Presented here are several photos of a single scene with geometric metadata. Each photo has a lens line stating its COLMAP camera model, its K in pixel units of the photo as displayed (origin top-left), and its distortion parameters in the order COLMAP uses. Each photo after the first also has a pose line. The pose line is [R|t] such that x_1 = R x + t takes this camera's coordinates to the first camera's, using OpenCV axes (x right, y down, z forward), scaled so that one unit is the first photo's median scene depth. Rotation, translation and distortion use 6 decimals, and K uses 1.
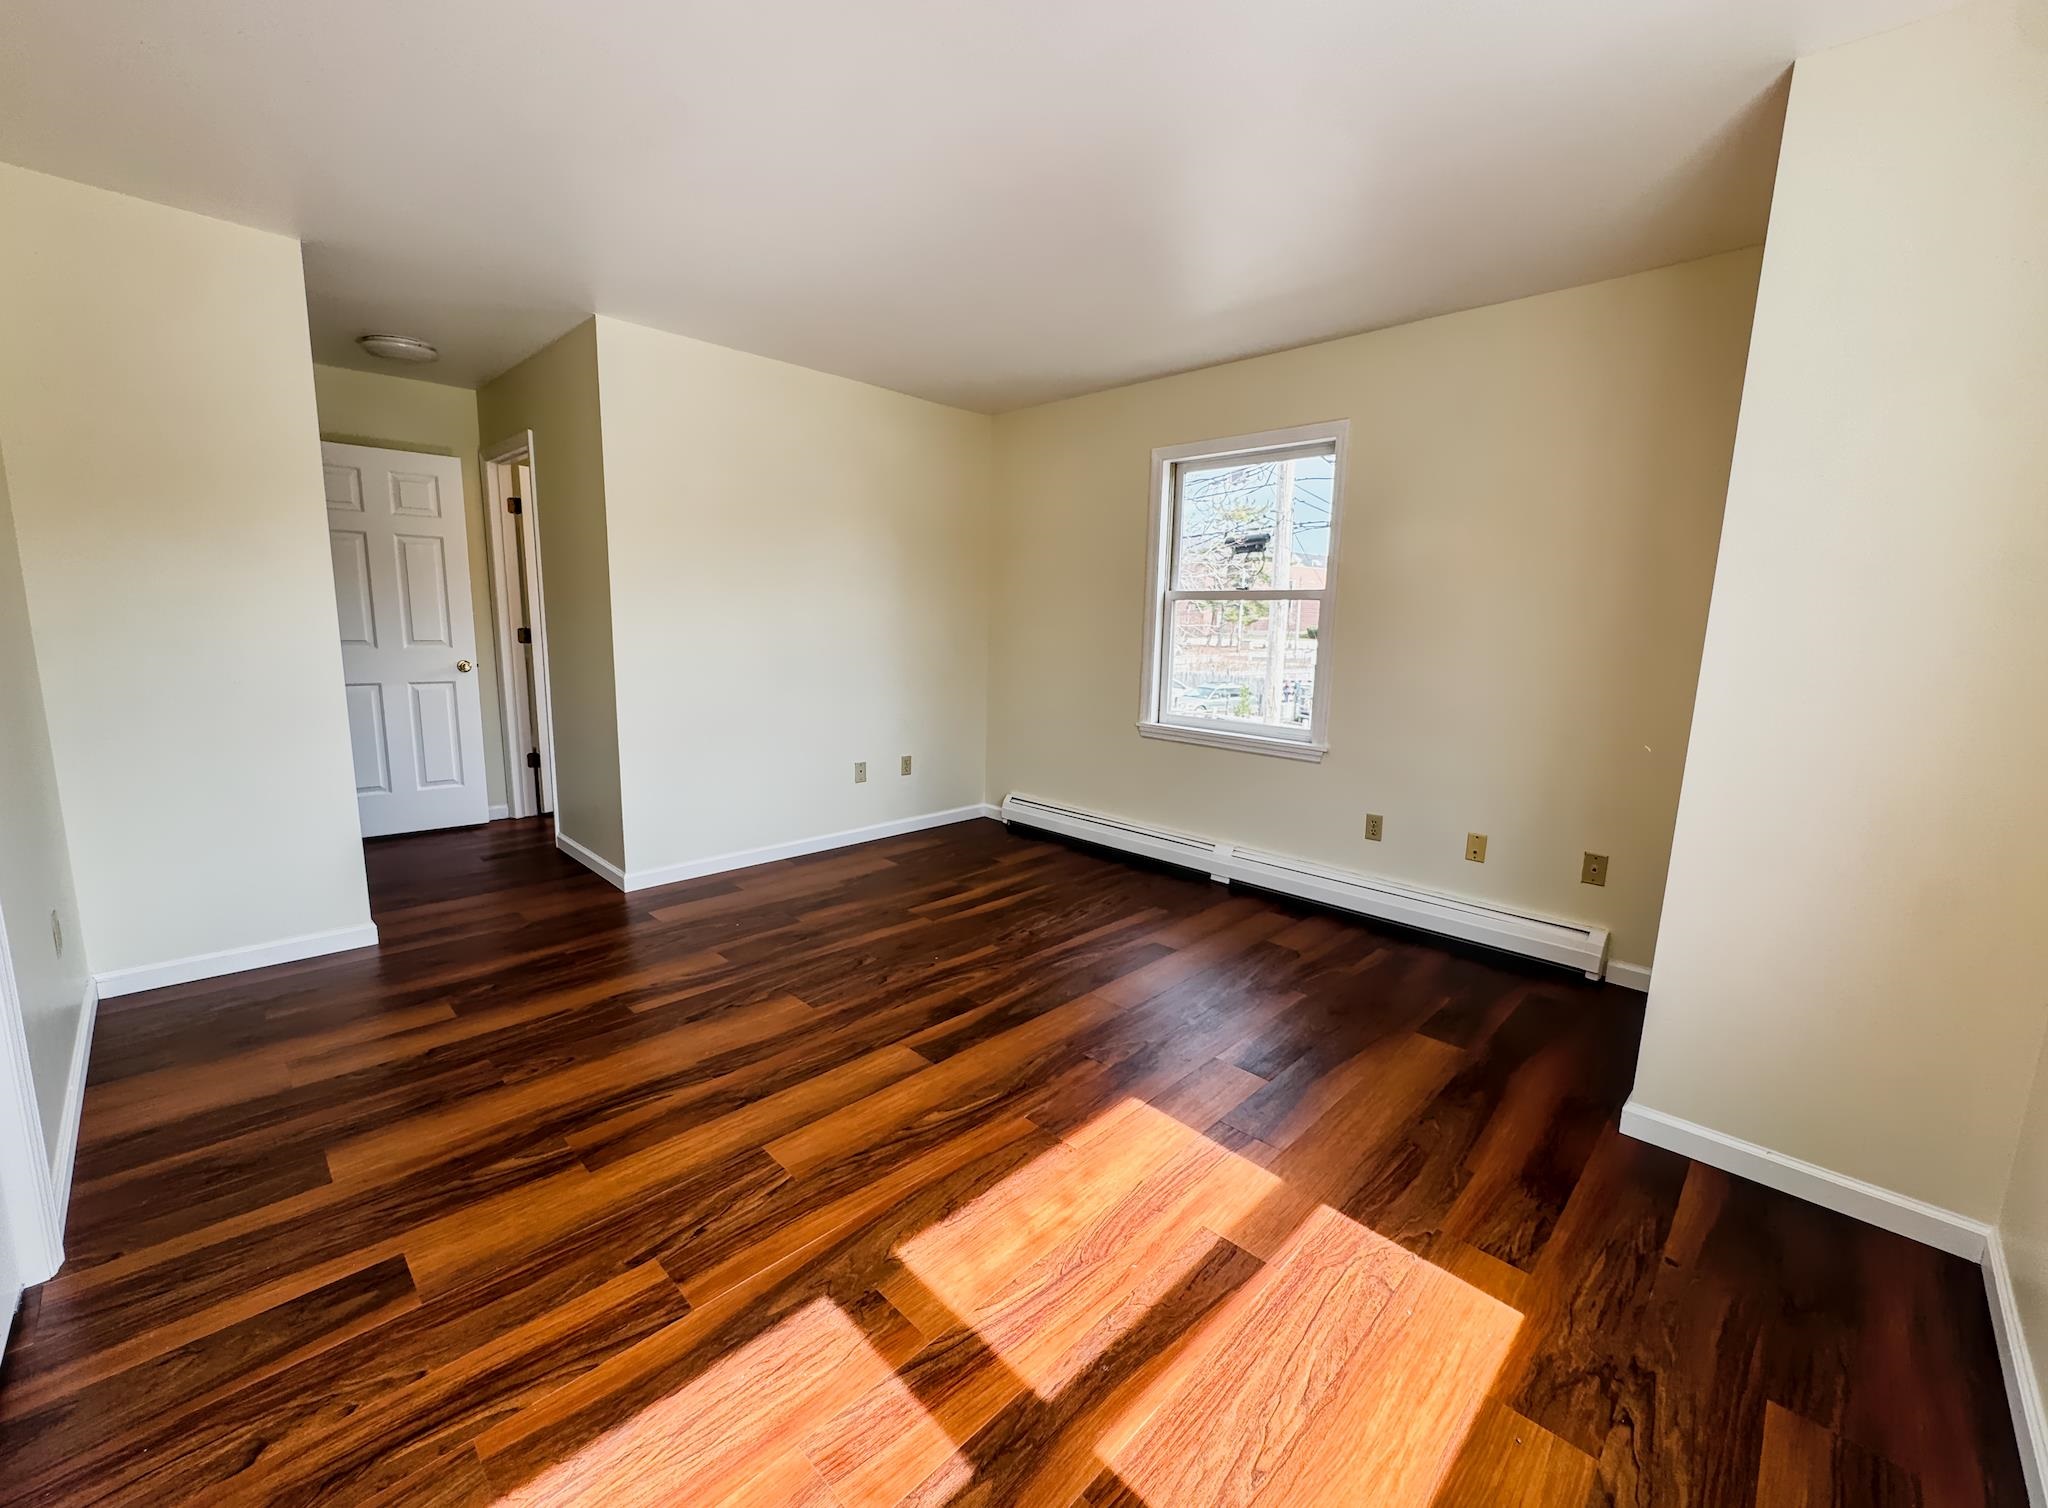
lens RADIAL K [[833.6, 0, 1024.0], [0, 833.6, 754.0], [0, 0, 1]] dist [-0.001809, 0.000677]
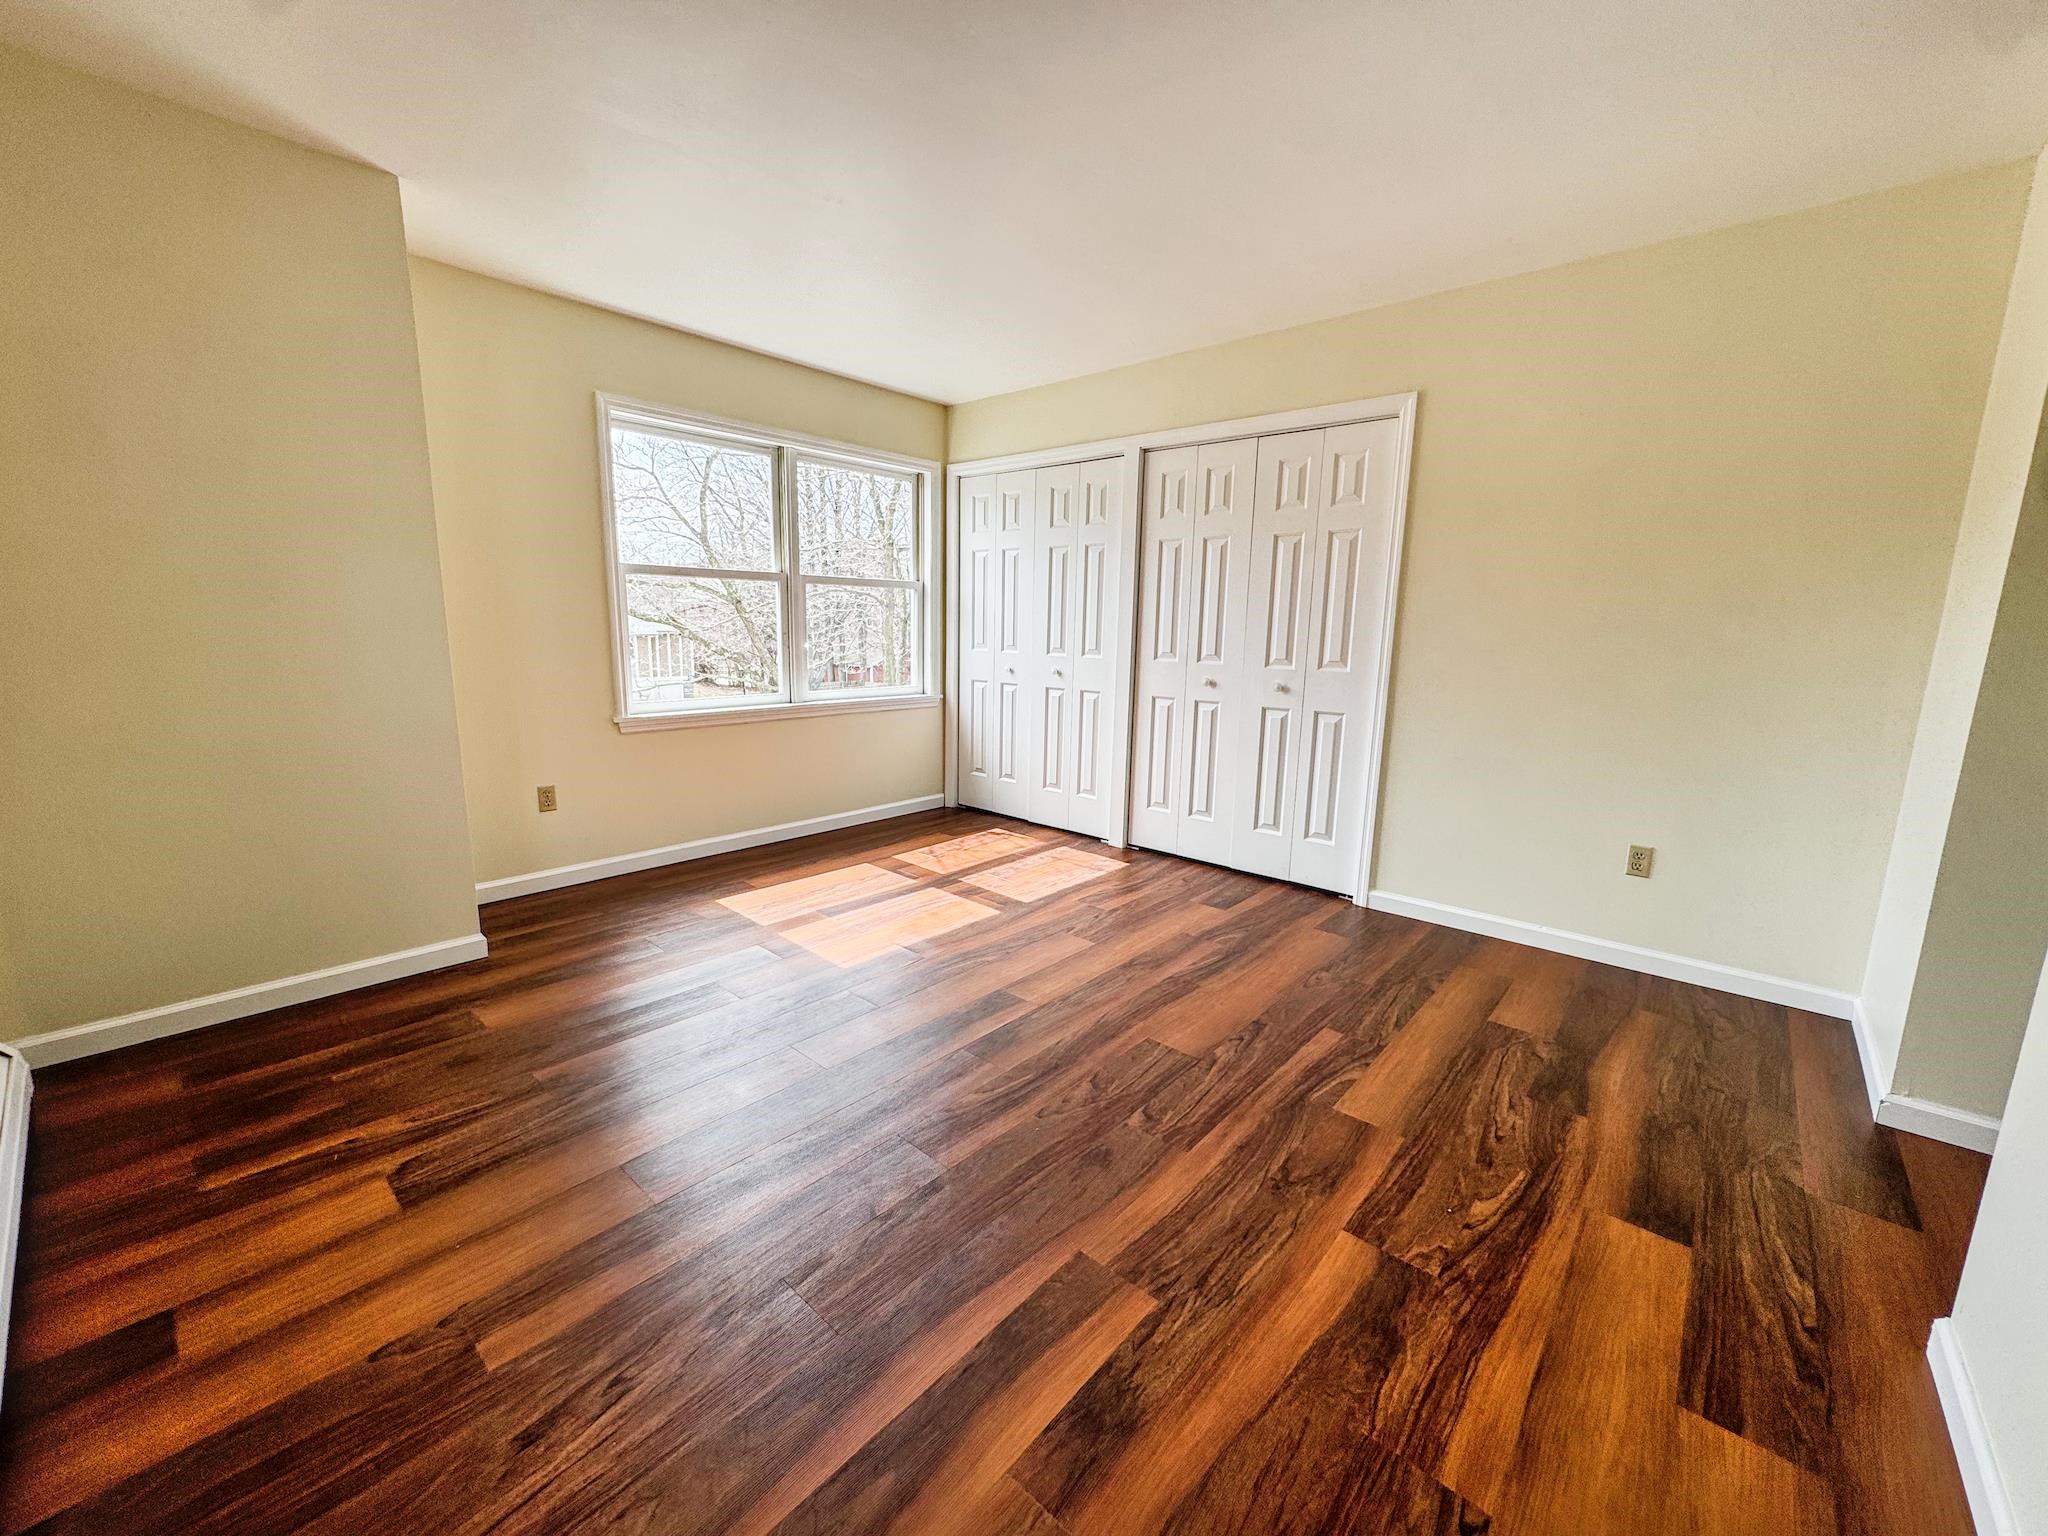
lens RADIAL K [[818.6, 0, 1020.1], [0, 818.6, 765.7], [0, 0, 1]] dist [0.001017, 0.000069]
pose [[-0.997880, -0.036159, -0.054111, -0.066567], [-0.052034, 0.942669, 0.329649, -0.313055], [0.039089, 0.331766, -0.942552, 2.103503]]
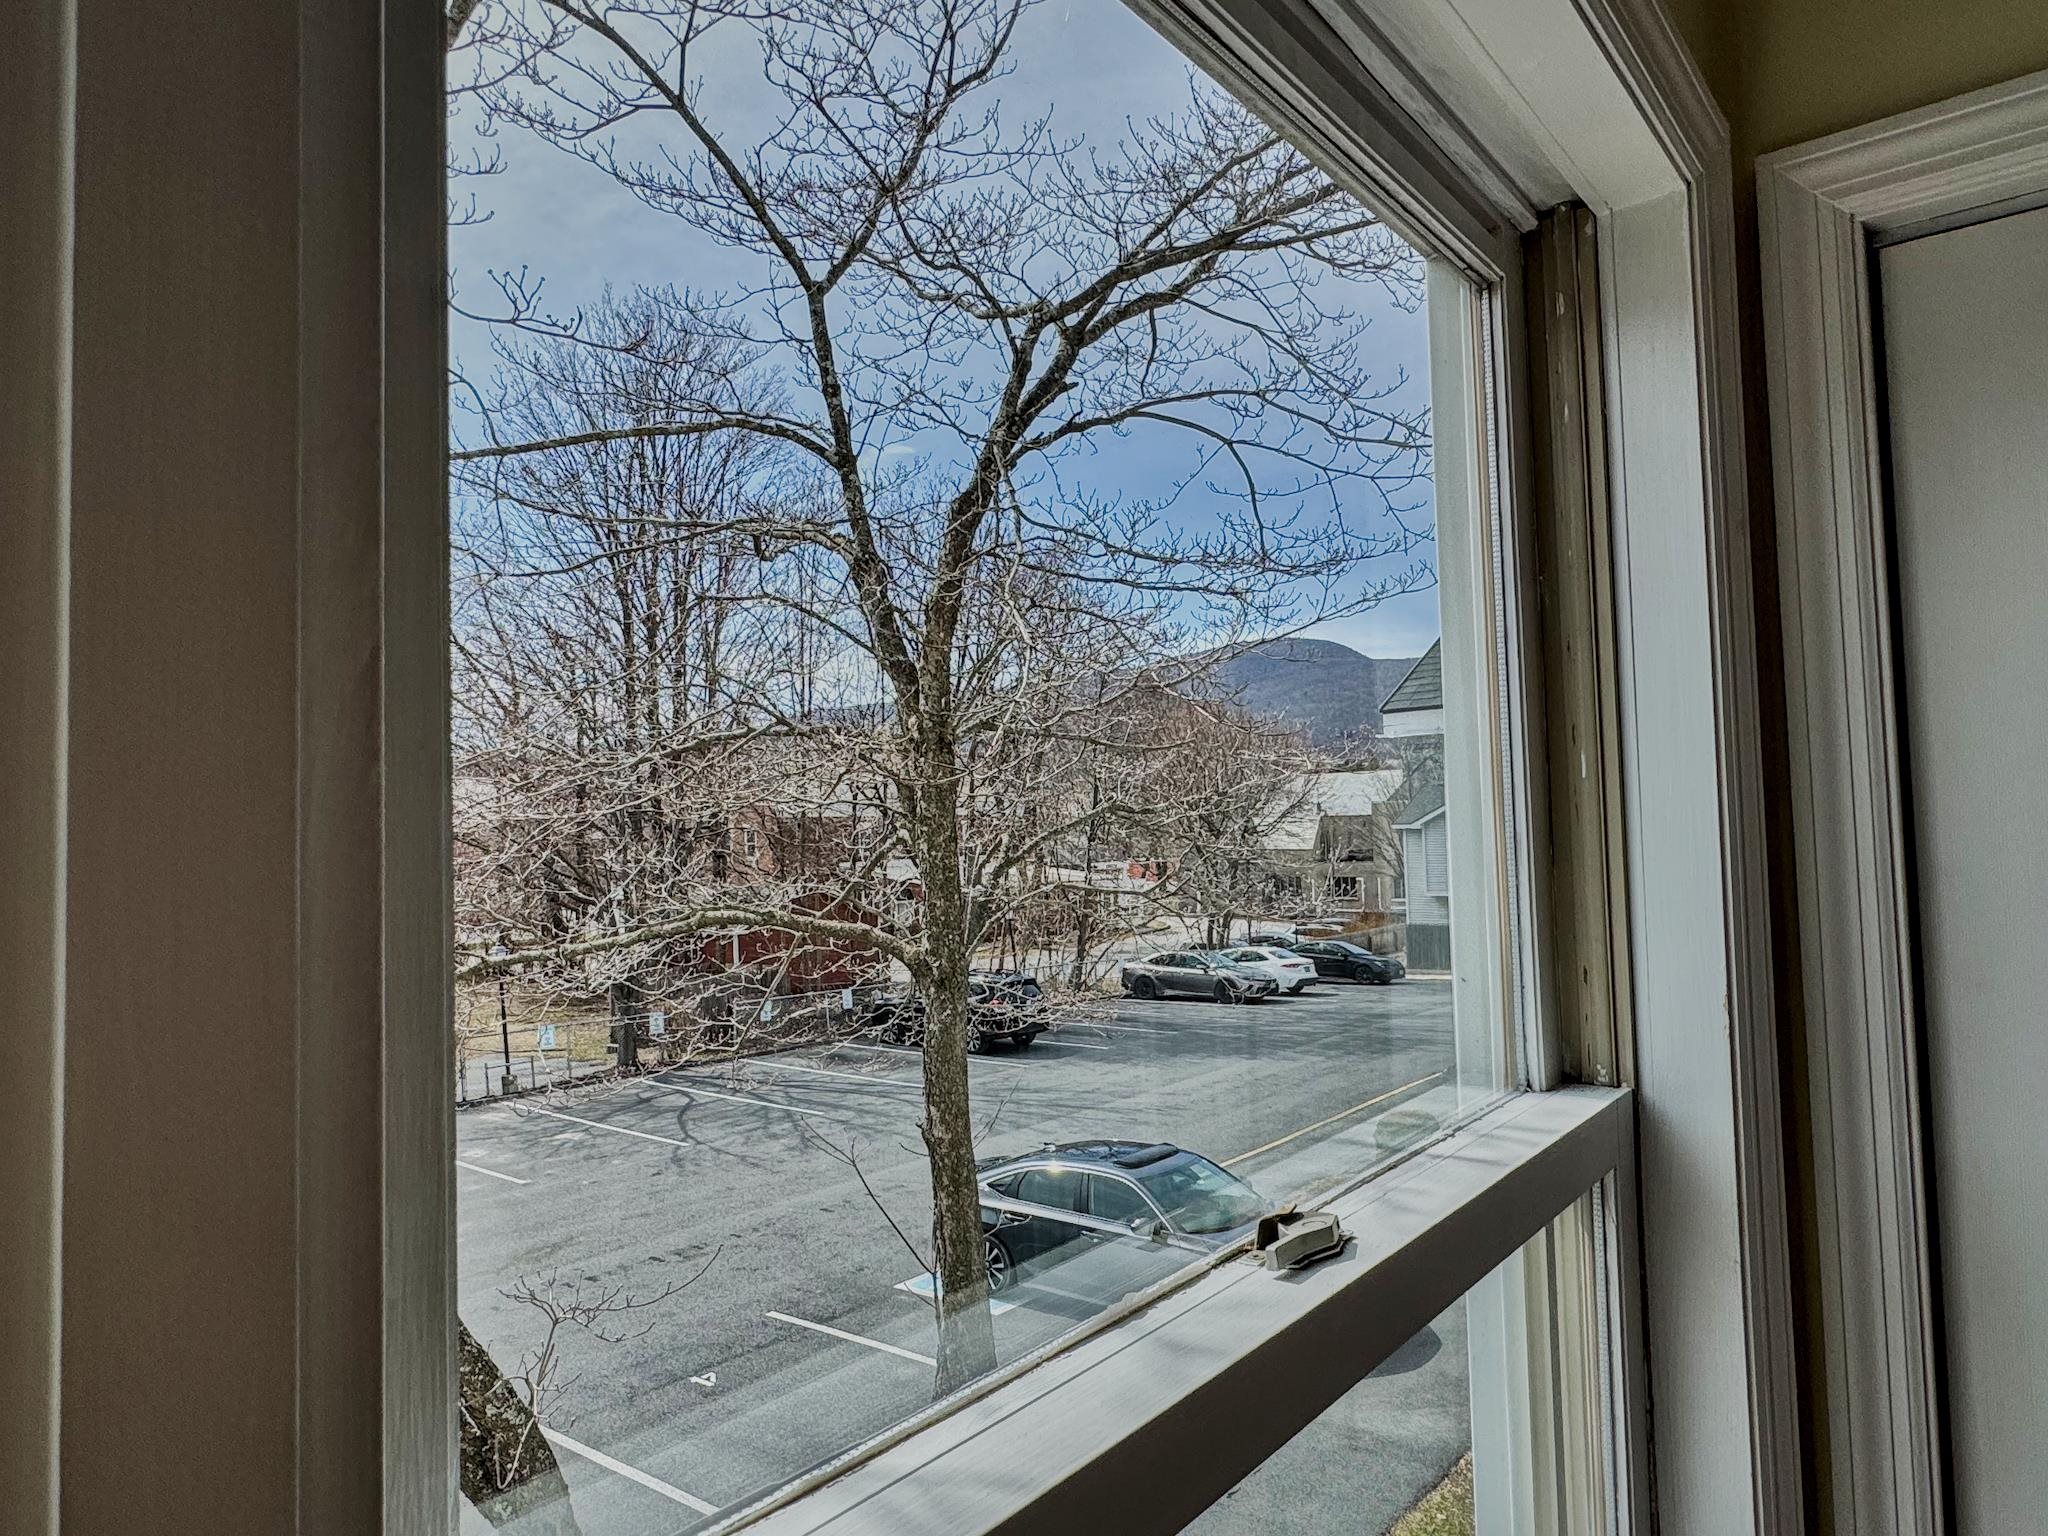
lens RADIAL K [[1271.2, 0, 1018.1], [0, 1271.2, 762.8], [0, 0, 1]] dist [-0.002153, -0.000255]
pose [[-0.995341, -0.003290, -0.096364, 0.328512], [-0.013657, 0.994151, 0.107130, -0.179062], [0.095448, 0.107947, -0.989564, 0.179406]]
